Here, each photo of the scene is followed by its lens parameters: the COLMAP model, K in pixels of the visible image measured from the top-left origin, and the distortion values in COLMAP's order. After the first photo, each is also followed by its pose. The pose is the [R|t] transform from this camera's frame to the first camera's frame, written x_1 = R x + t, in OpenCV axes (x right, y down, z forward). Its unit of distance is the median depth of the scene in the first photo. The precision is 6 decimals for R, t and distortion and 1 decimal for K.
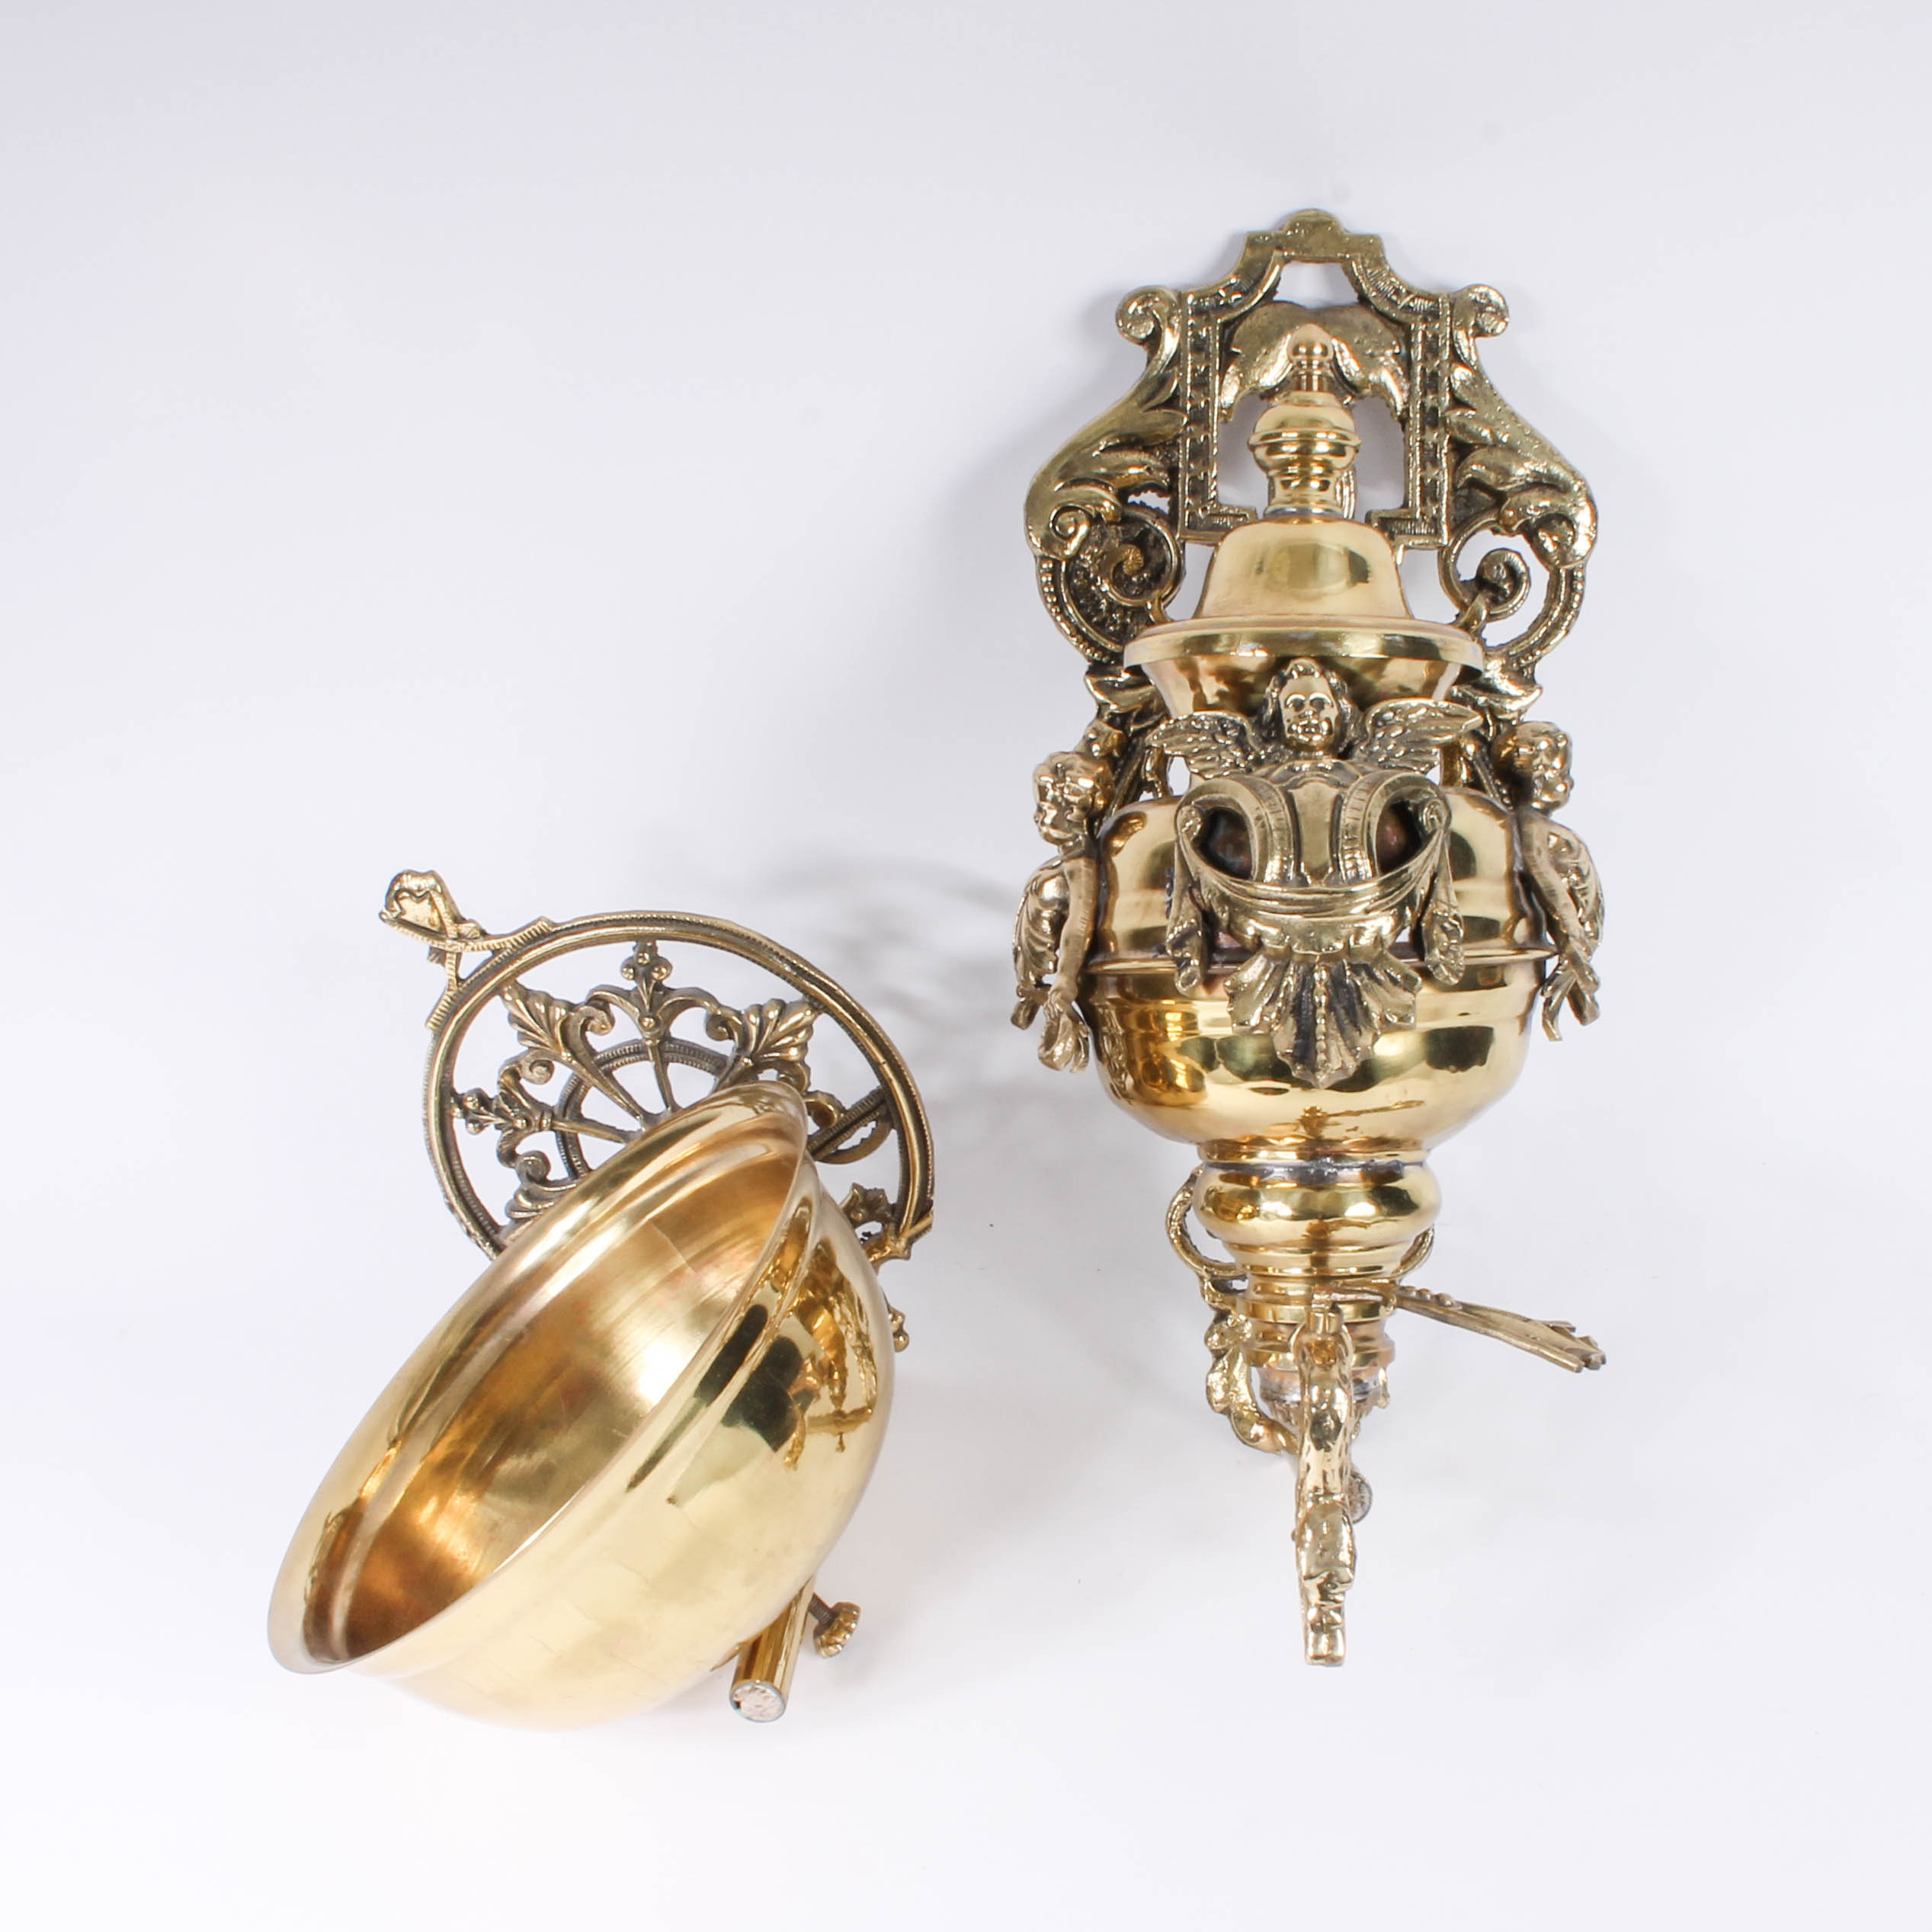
lens RADIAL K [[4897.1, 0, 969.9], [0, 4897.1, 964.4], [0, 0, 1]] dist [-0.139267, 0.000000]
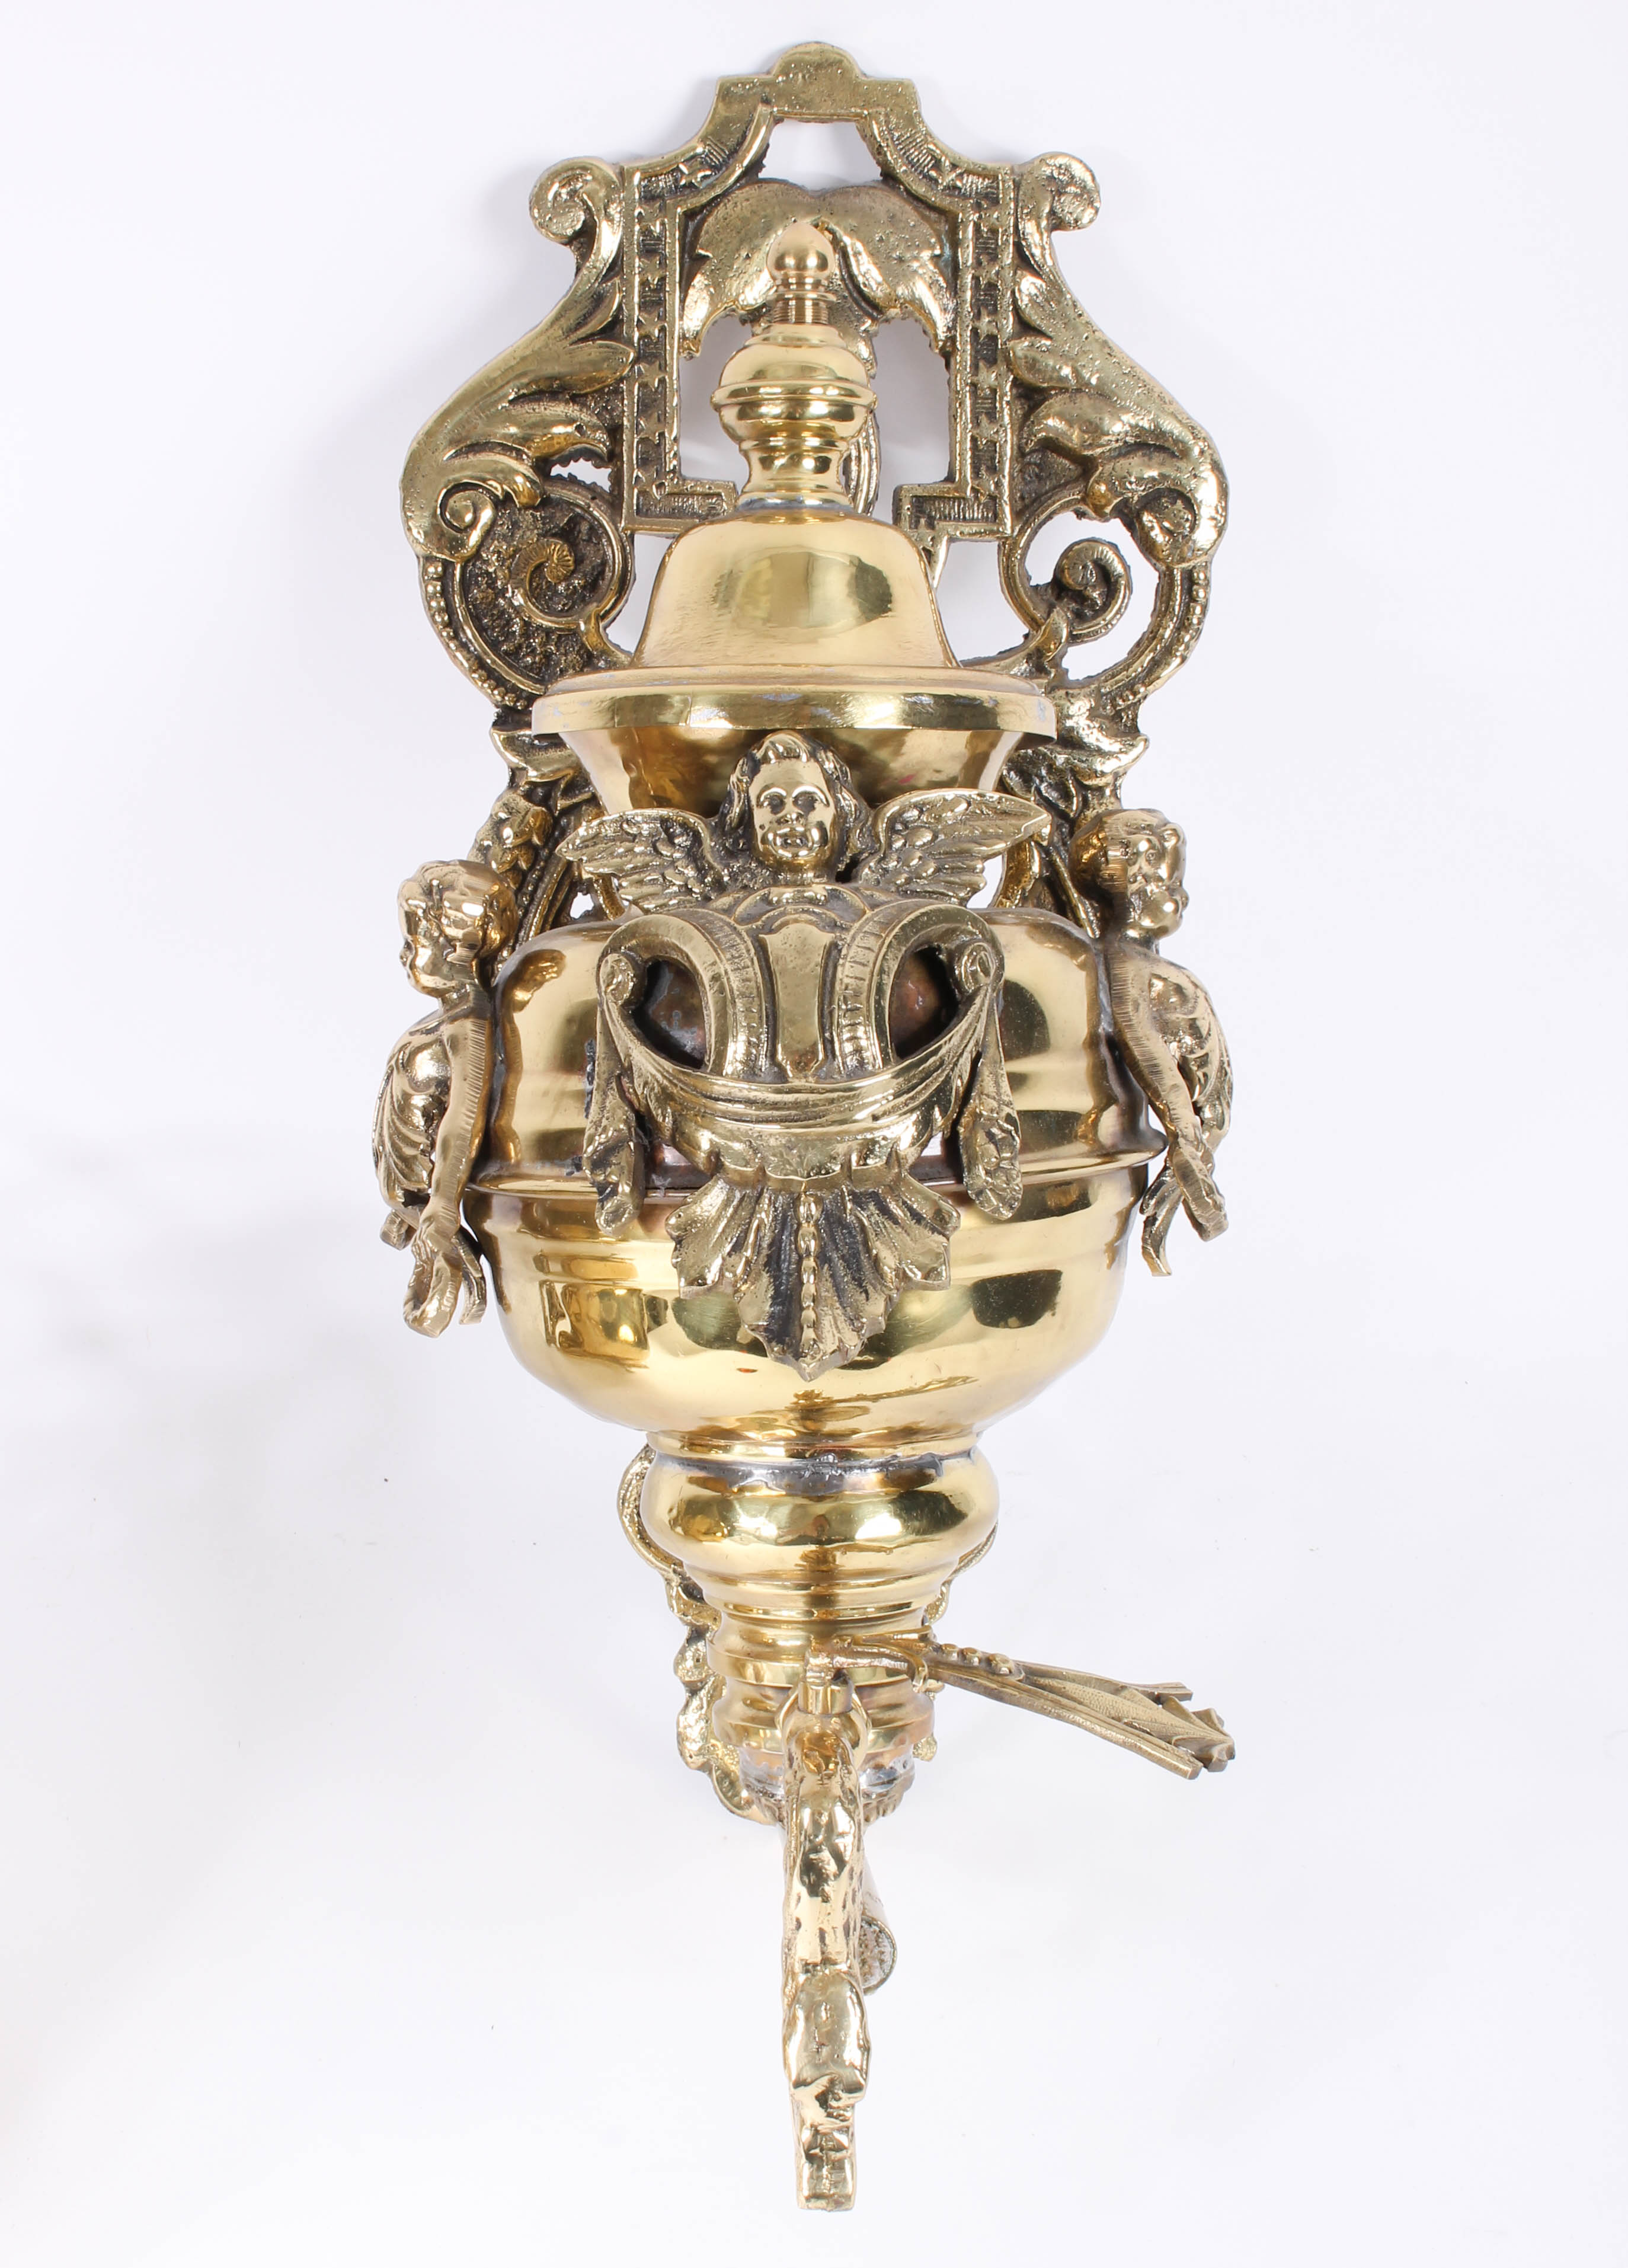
lens RADIAL K [[5291.9, 0, 807.3], [0, 5291.9, 1136.1], [0, 0, 1]] dist [0.049252, 0.000000]
pose [[0.999319, -0.010139, 0.035470, 0.043583], [0.007669, 0.997581, 0.069094, -0.055932], [-0.036084, -0.068775, 0.996979, 0.258824]]
